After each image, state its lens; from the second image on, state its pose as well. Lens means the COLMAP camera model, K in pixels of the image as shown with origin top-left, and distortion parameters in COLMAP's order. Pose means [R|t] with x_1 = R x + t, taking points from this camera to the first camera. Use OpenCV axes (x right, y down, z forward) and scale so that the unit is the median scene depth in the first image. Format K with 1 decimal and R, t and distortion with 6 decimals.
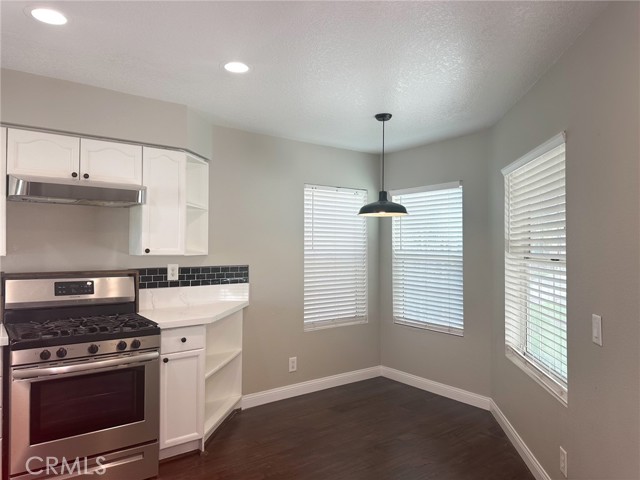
lens RADIAL K [[455.0, 0, 320.0], [0, 455.0, 240.0], [0, 0, 1]] dist [0.104272, -0.130564]
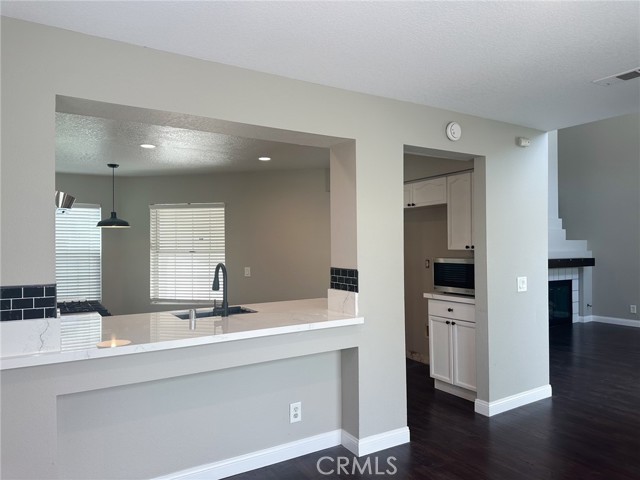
lens RADIAL K [[446.3, 0, 317.6], [0, 446.3, 241.7], [0, 0, 1]] dist [0.128335, -0.168841]
pose [[0.096691, 0.006279, 0.995295, -1.549666], [-0.006620, 0.999962, -0.005665, -0.000439], [-0.995292, -0.006041, 0.096729, 0.151620]]
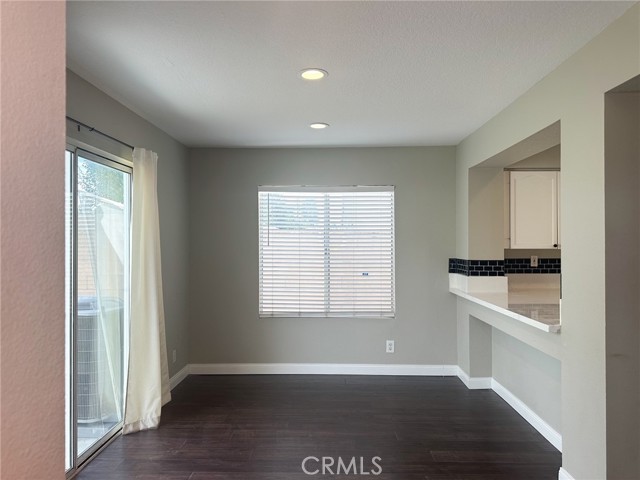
lens RADIAL K [[440.6, 0, 318.8], [0, 440.6, 244.2], [0, 0, 1]] dist [0.120693, -0.161913]
pose [[0.776459, -0.000090, -0.630168, -0.401583], [0.011519, 0.999835, 0.014051, -0.013596], [0.630062, -0.018169, 0.776332, -0.763960]]
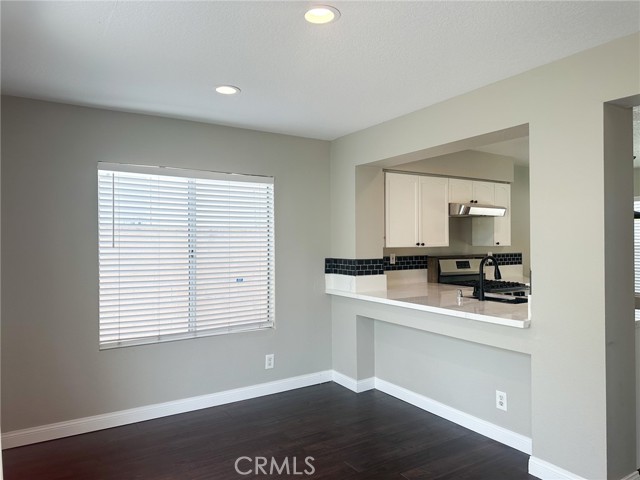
lens RADIAL K [[446.3, 0, 317.6], [0, 446.3, 241.7], [0, 0, 1]] dist [0.128335, -0.168841]
pose [[0.995791, -0.007492, -0.091344, -0.905484], [0.008963, 0.999837, 0.015701, -0.015728], [0.091211, -0.016453, 0.995696, -0.752766]]
